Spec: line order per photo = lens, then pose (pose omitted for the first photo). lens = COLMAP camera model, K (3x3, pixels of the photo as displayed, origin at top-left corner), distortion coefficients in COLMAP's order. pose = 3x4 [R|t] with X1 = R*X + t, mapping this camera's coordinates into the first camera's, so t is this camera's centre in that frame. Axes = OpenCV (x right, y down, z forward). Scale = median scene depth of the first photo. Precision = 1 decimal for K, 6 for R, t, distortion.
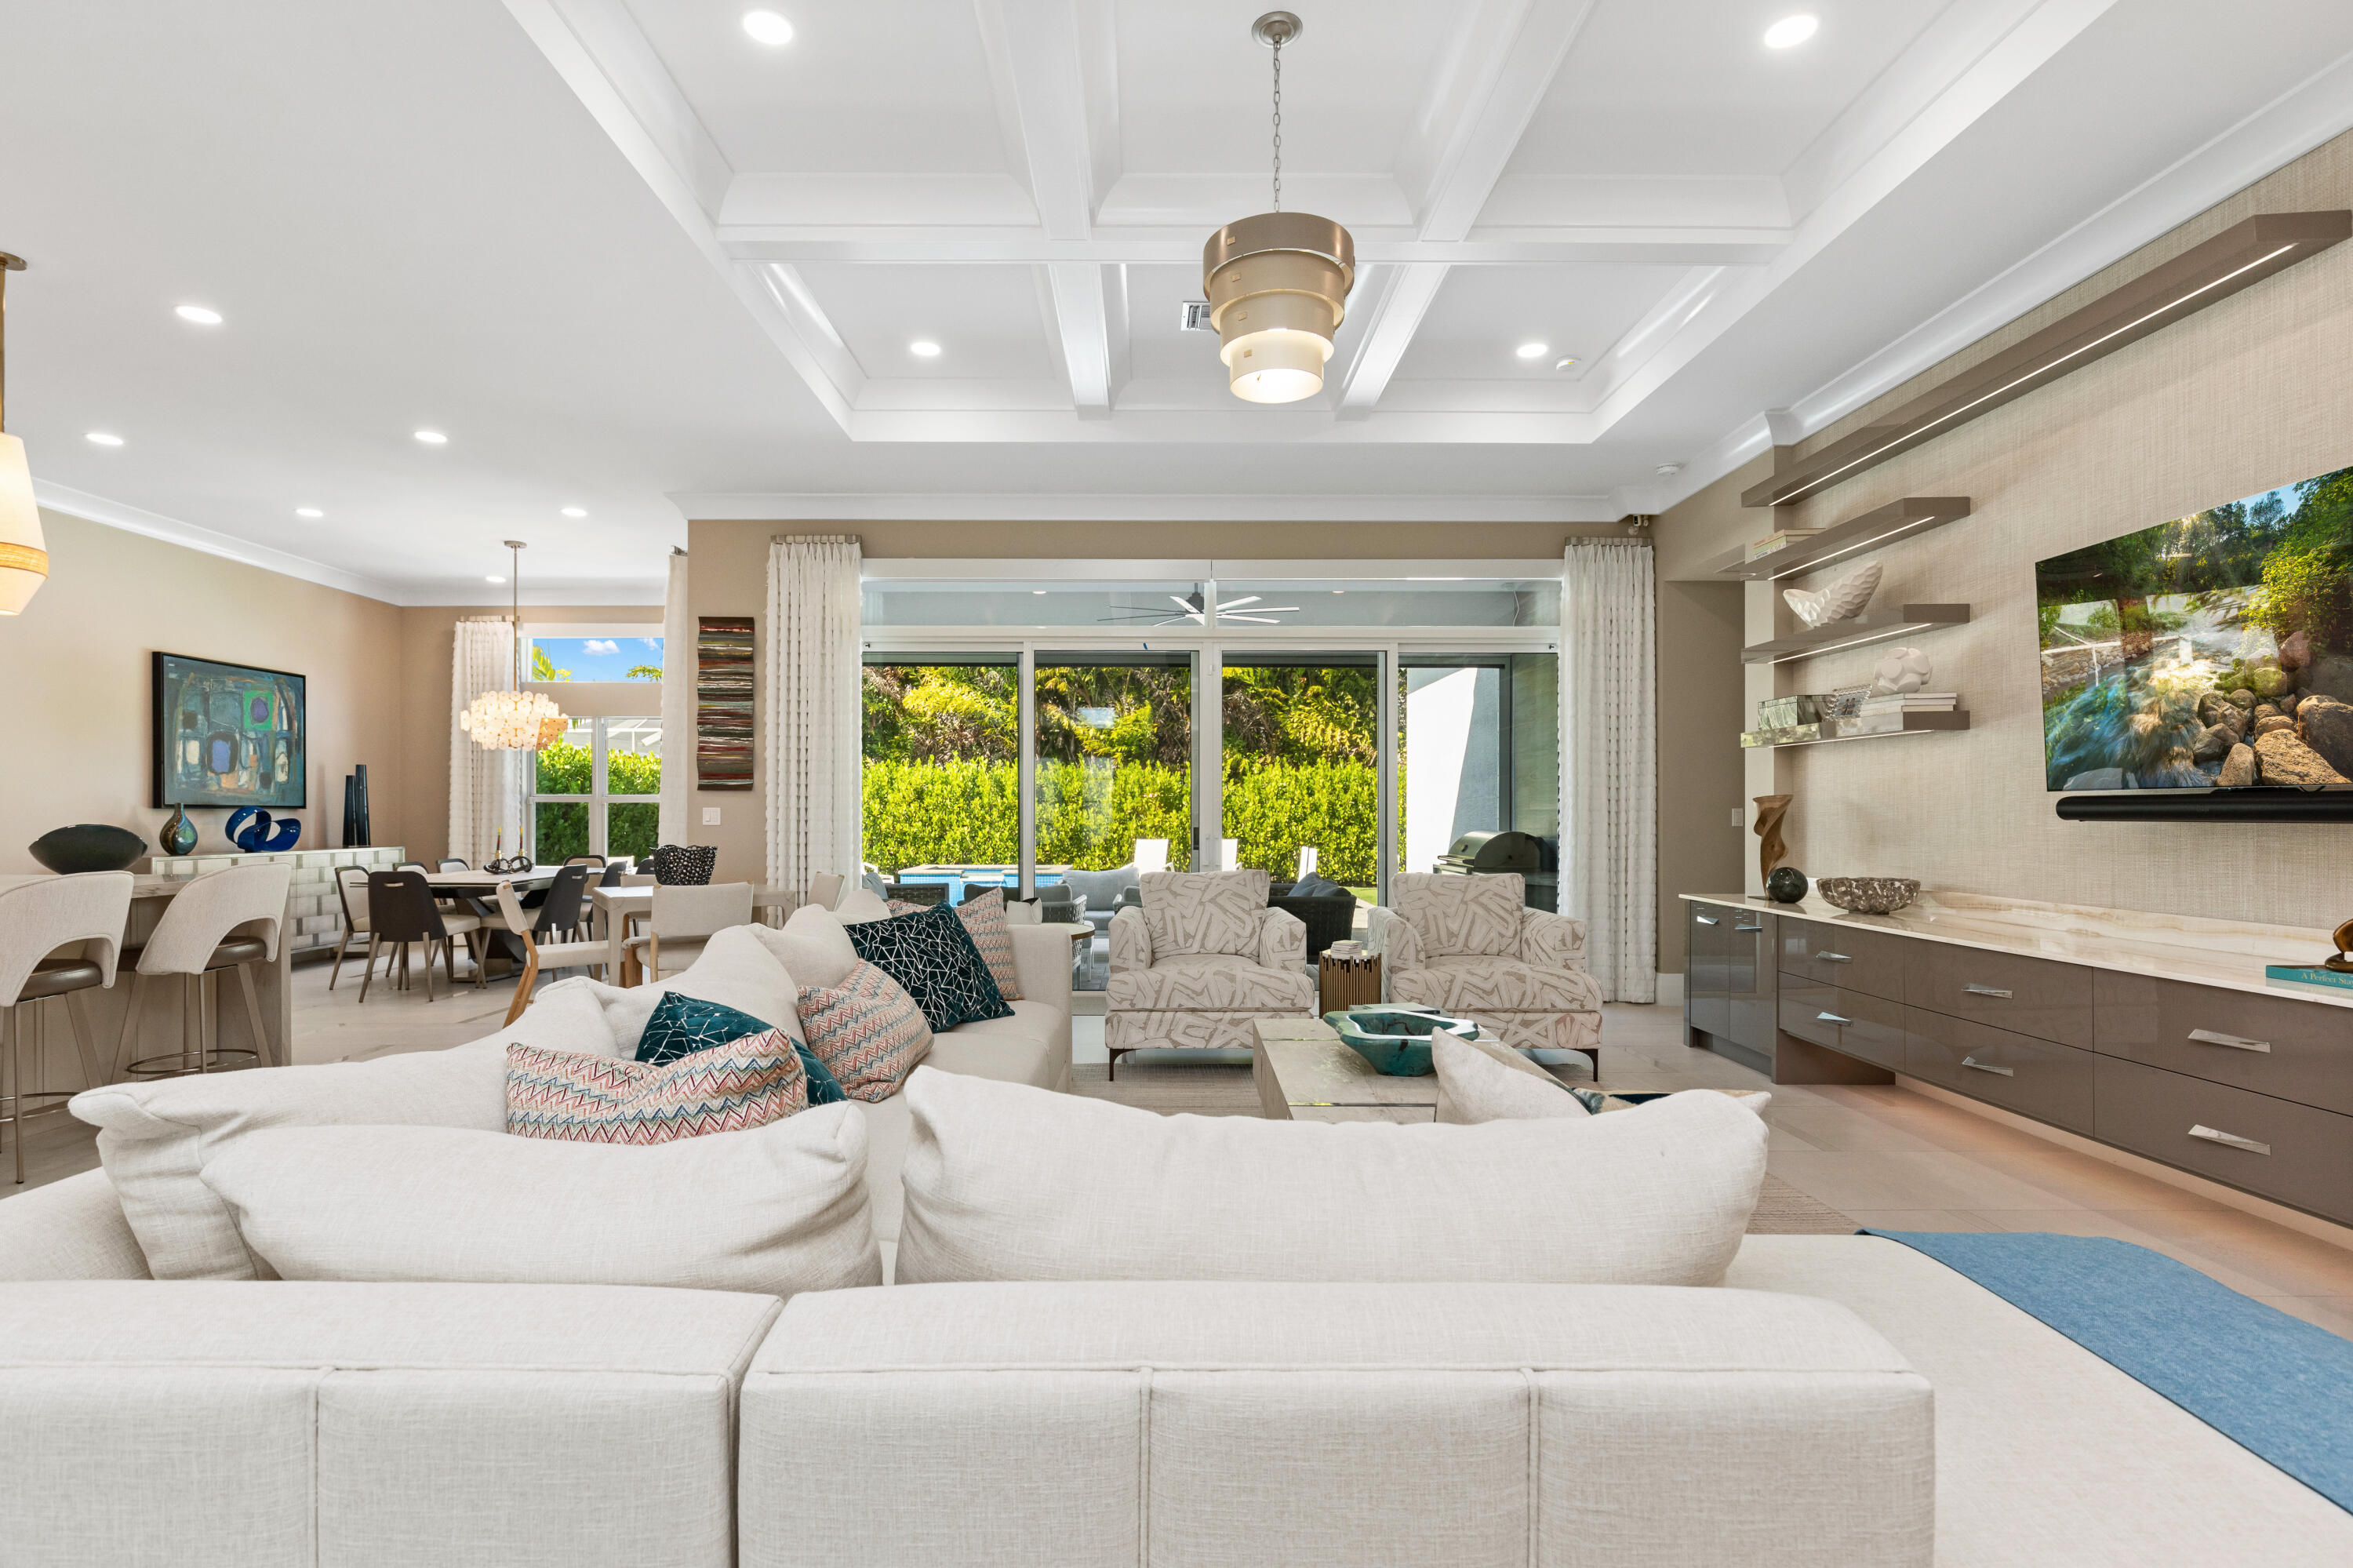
lens RADIAL K [[1127.3, 0, 1157.2], [0, 1127.3, 814.3], [0, 0, 1]] dist [0.000586, -0.000641]
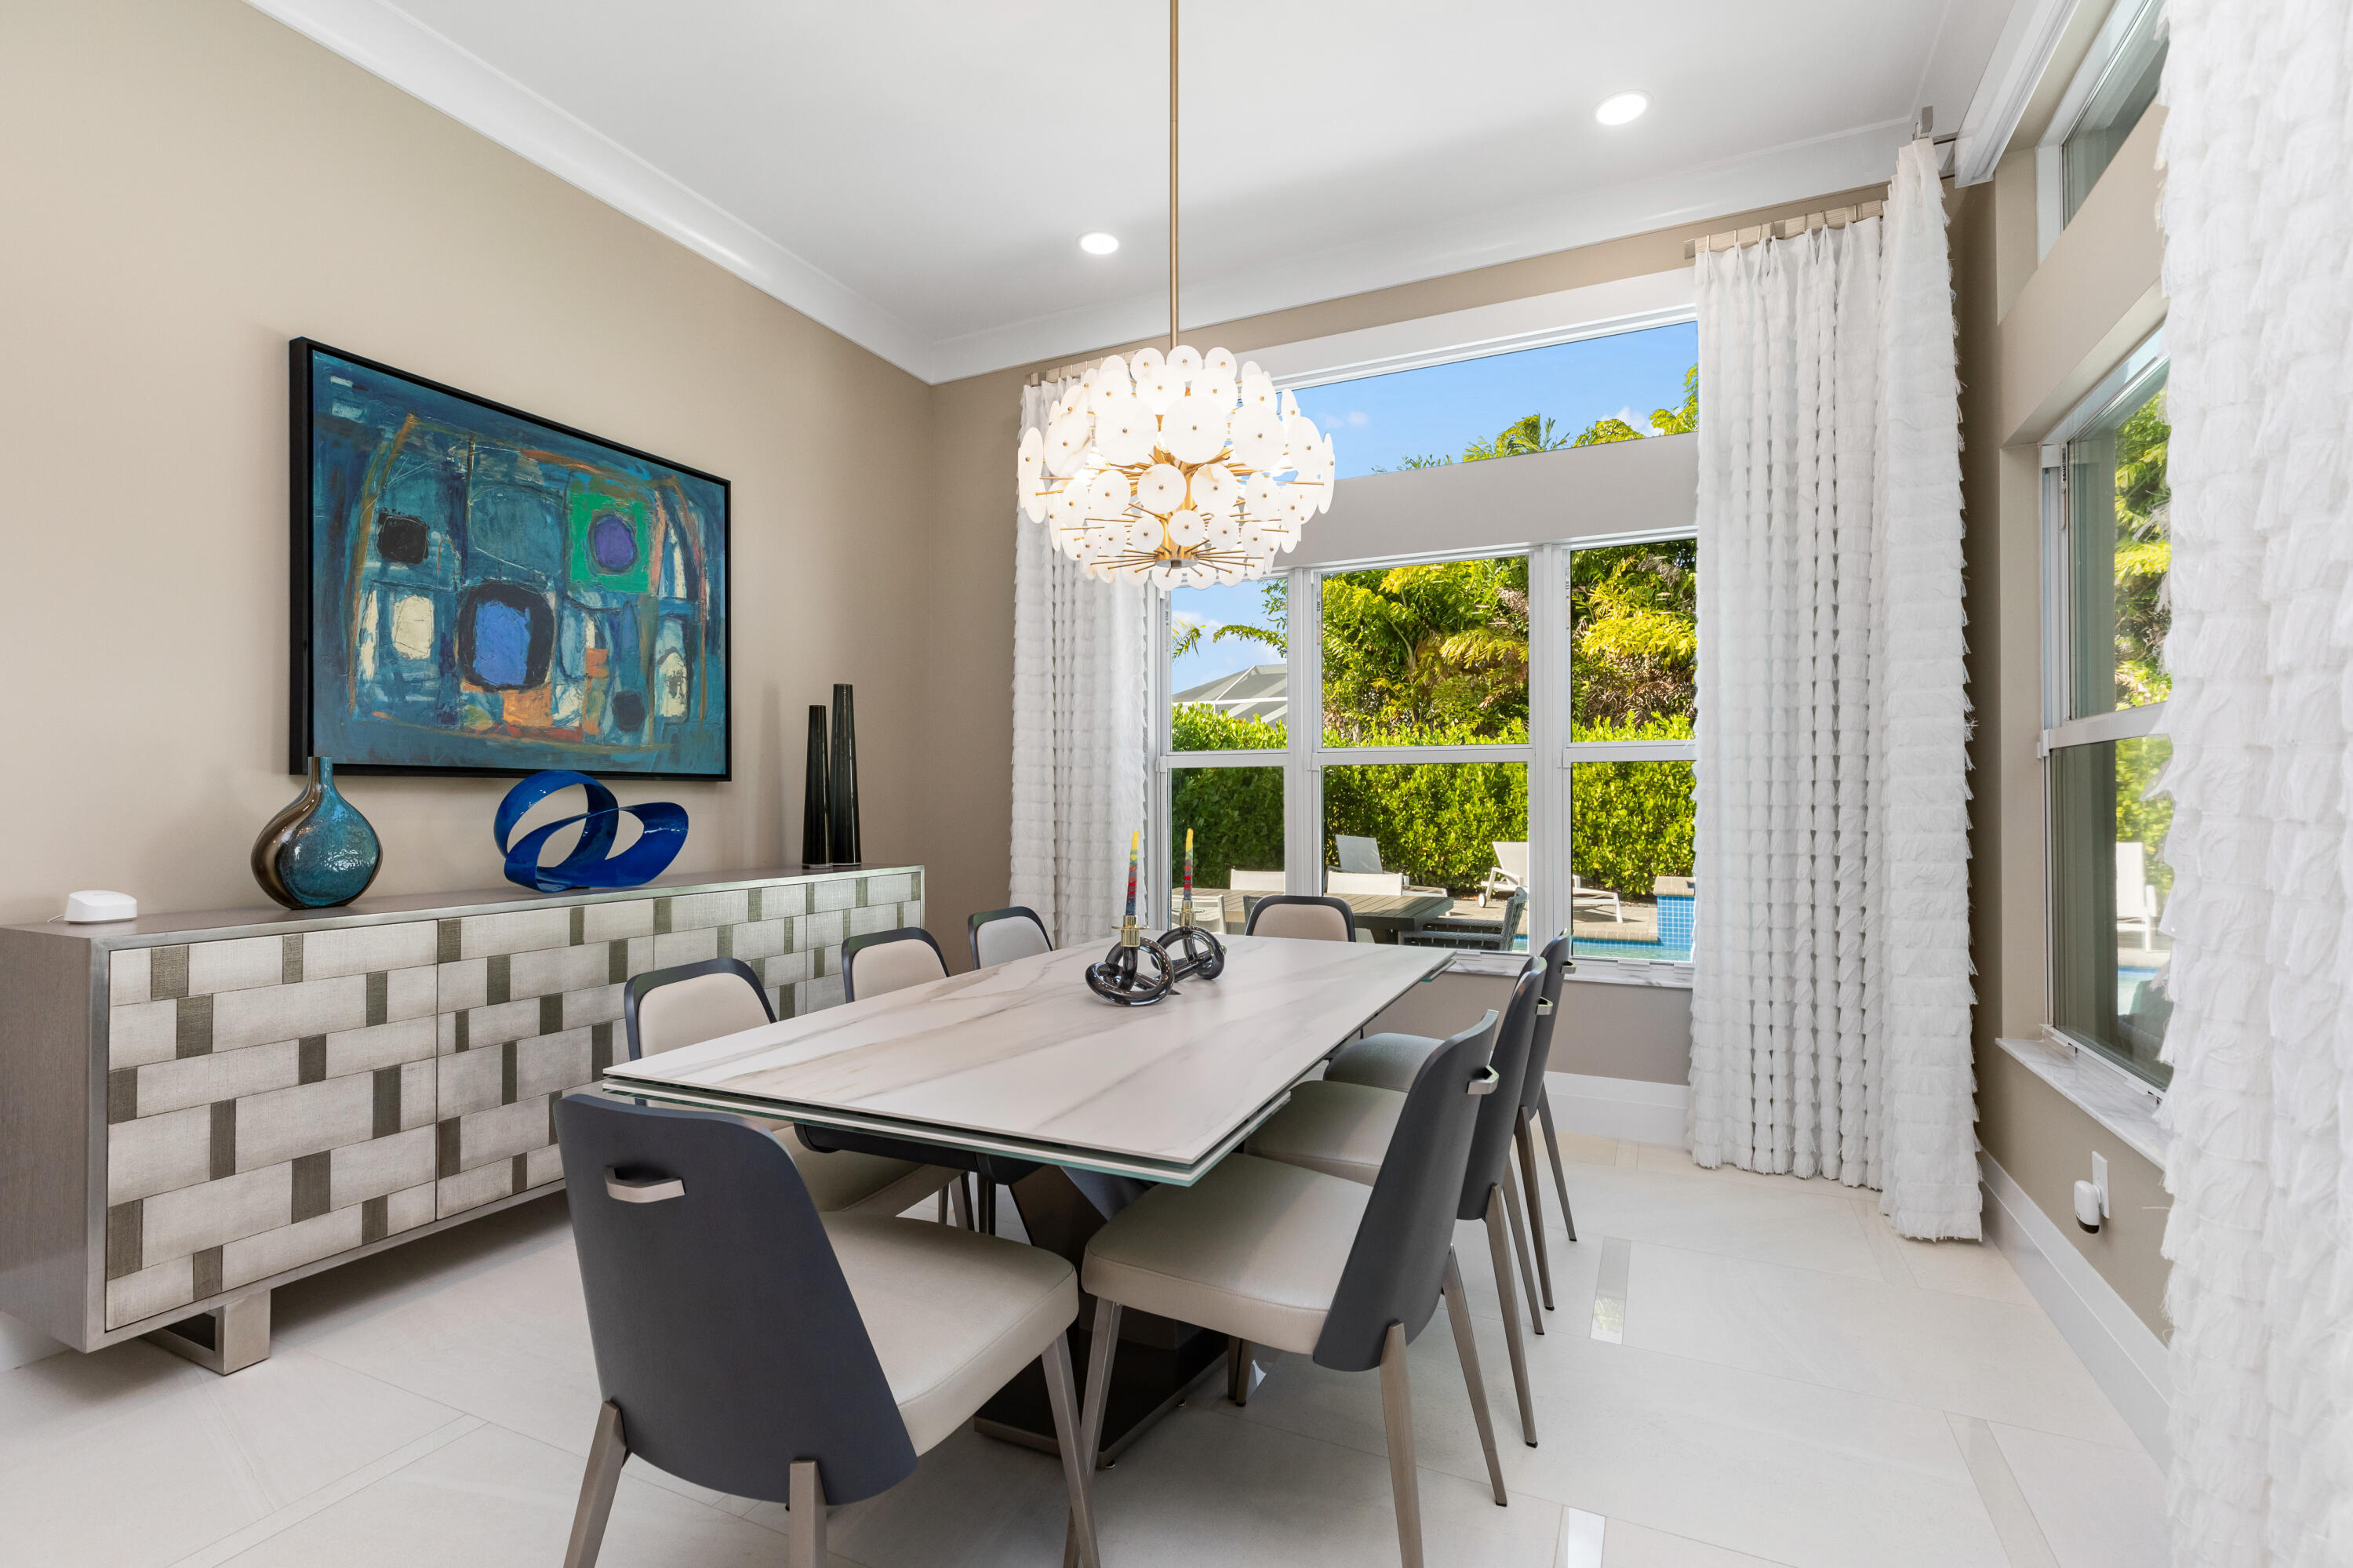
lens RADIAL K [[1075.5, 0, 1159.6], [0, 1075.5, 790.3], [0, 0, 1]] dist [0.004062, 0.000288]
pose [[0.900703, -0.004787, -0.434409, -0.483664], [0.001009, 0.999960, -0.008927, 0.003078], [0.434434, 0.007603, 0.900672, 0.798322]]
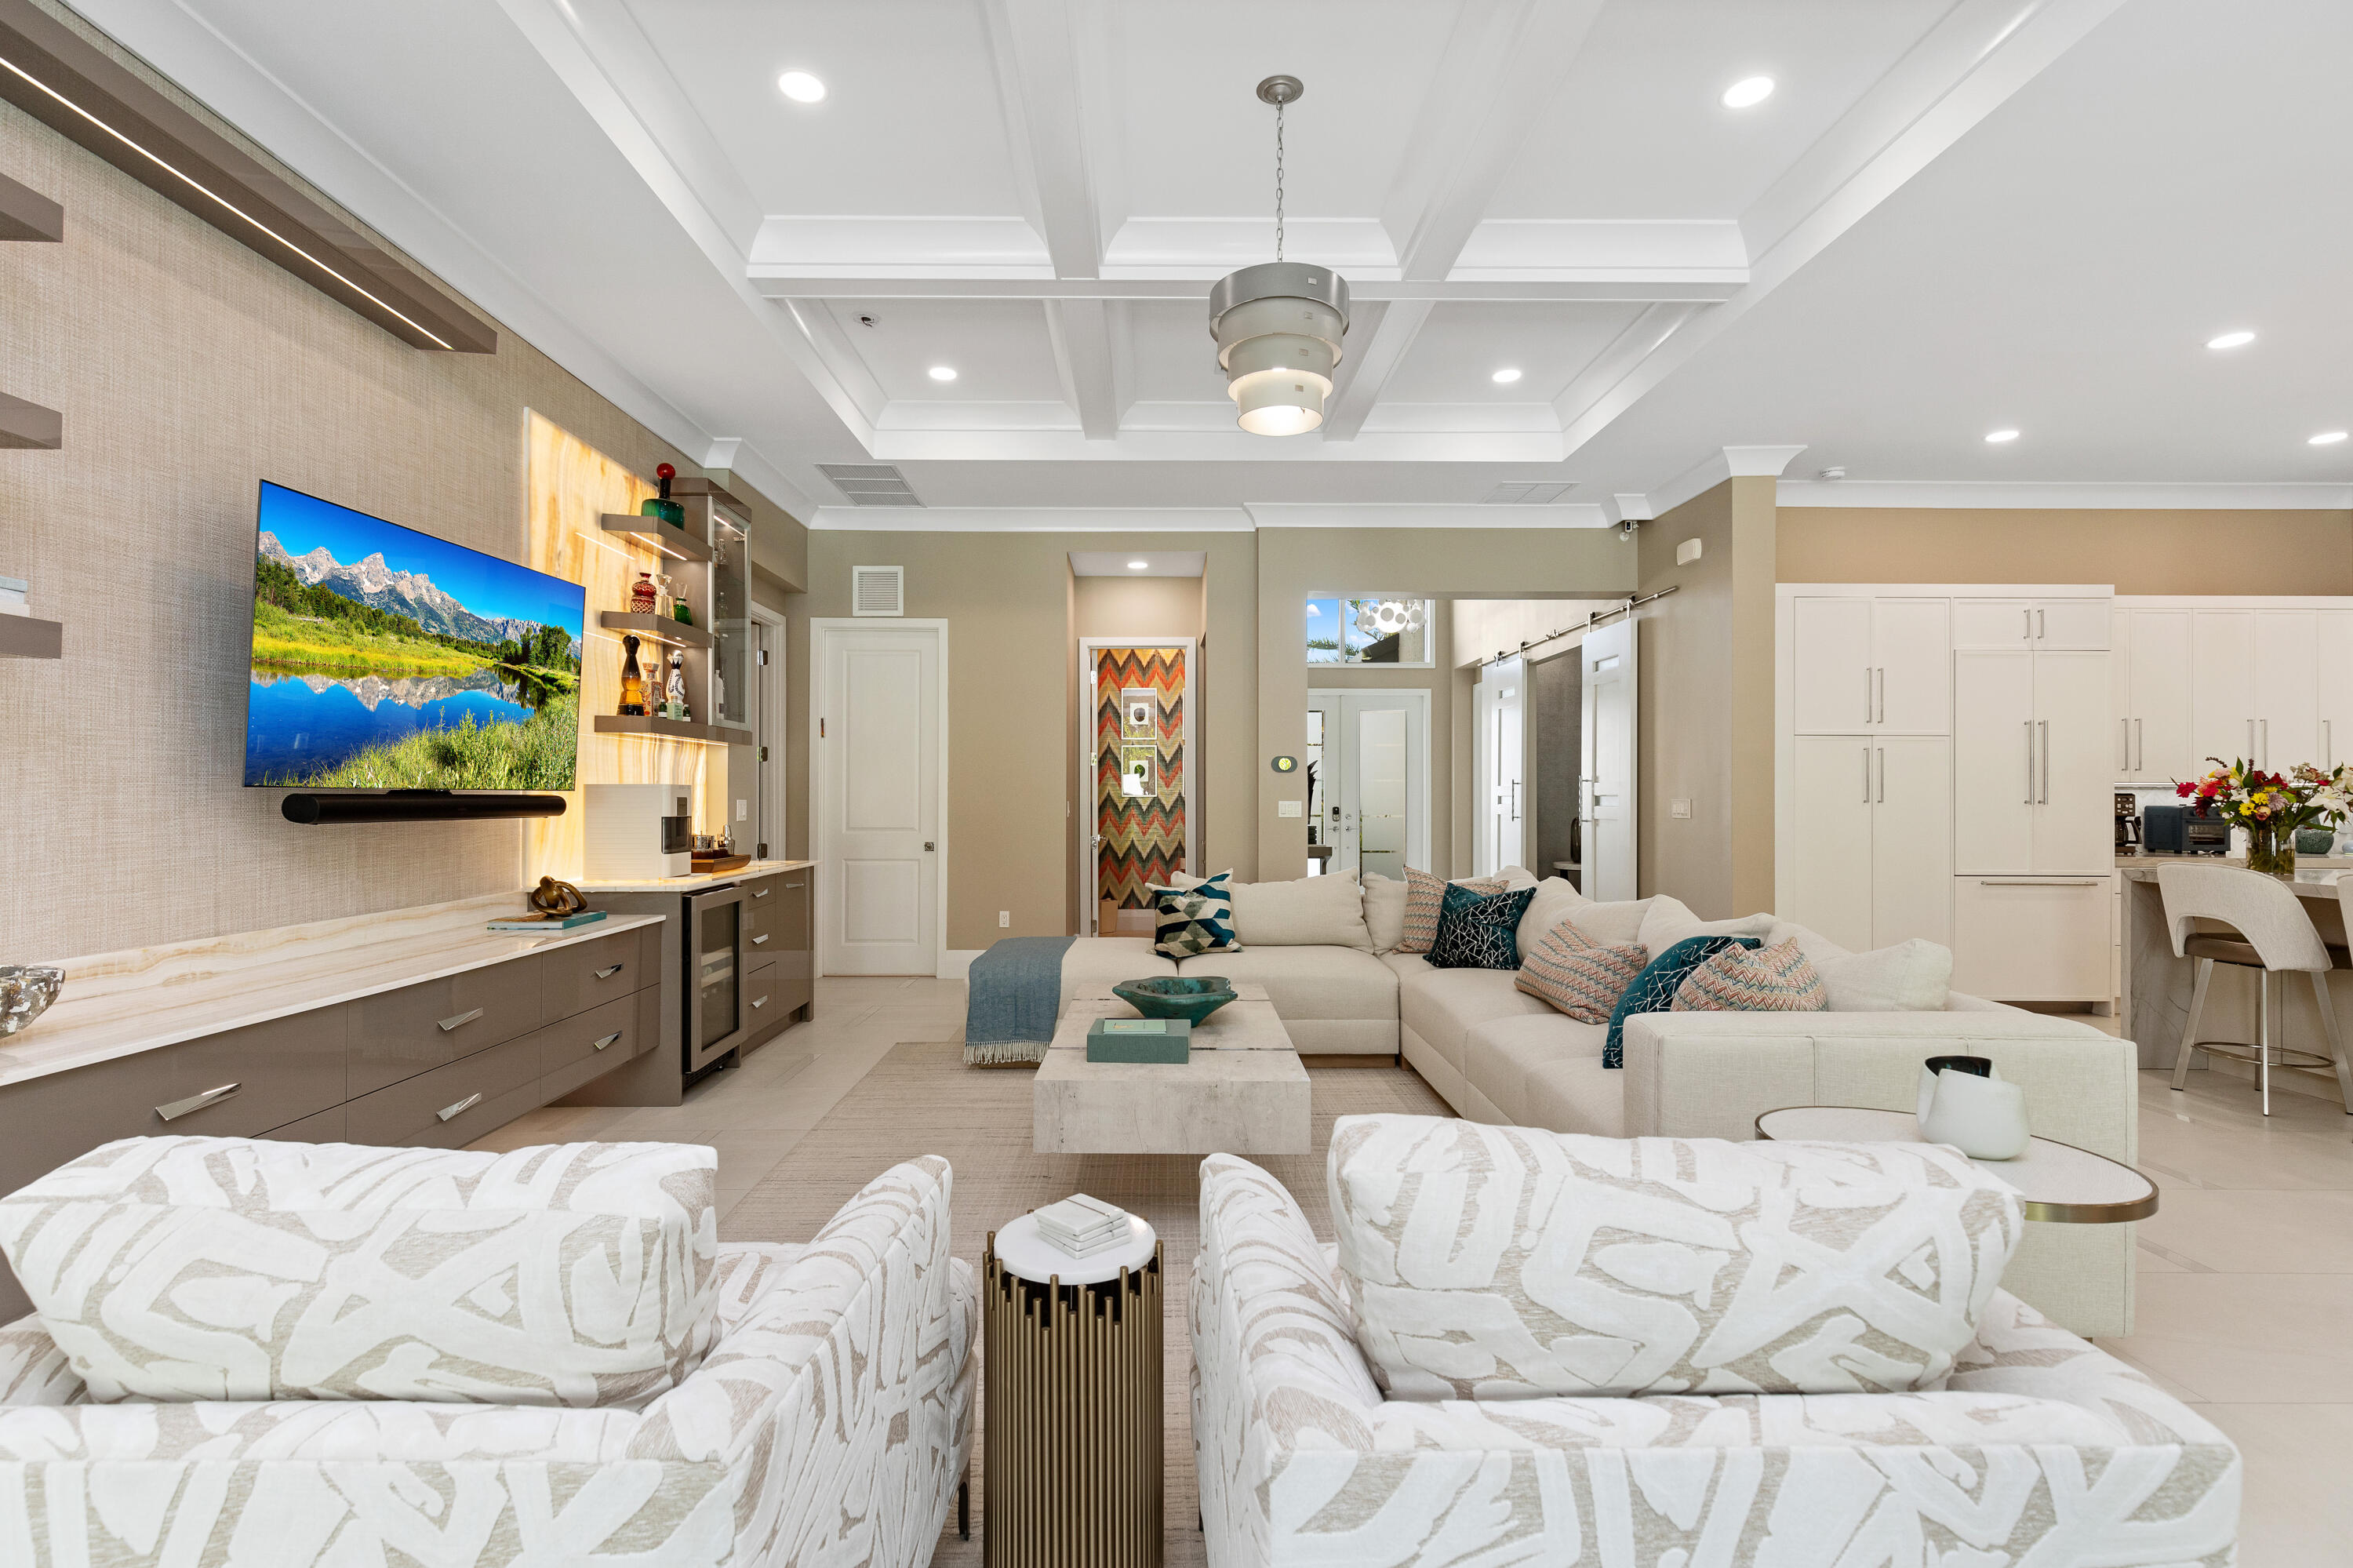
lens RADIAL K [[1056.7, 0, 1157.5], [0, 1056.7, 788.4], [0, 0, 1]] dist [0.005320, -0.000715]
pose [[-0.999987, -0.003252, -0.003849, 0.097371], [-0.003236, 0.999986, -0.004081, -0.009431], [0.003863, -0.004069, -0.999984, 0.864914]]
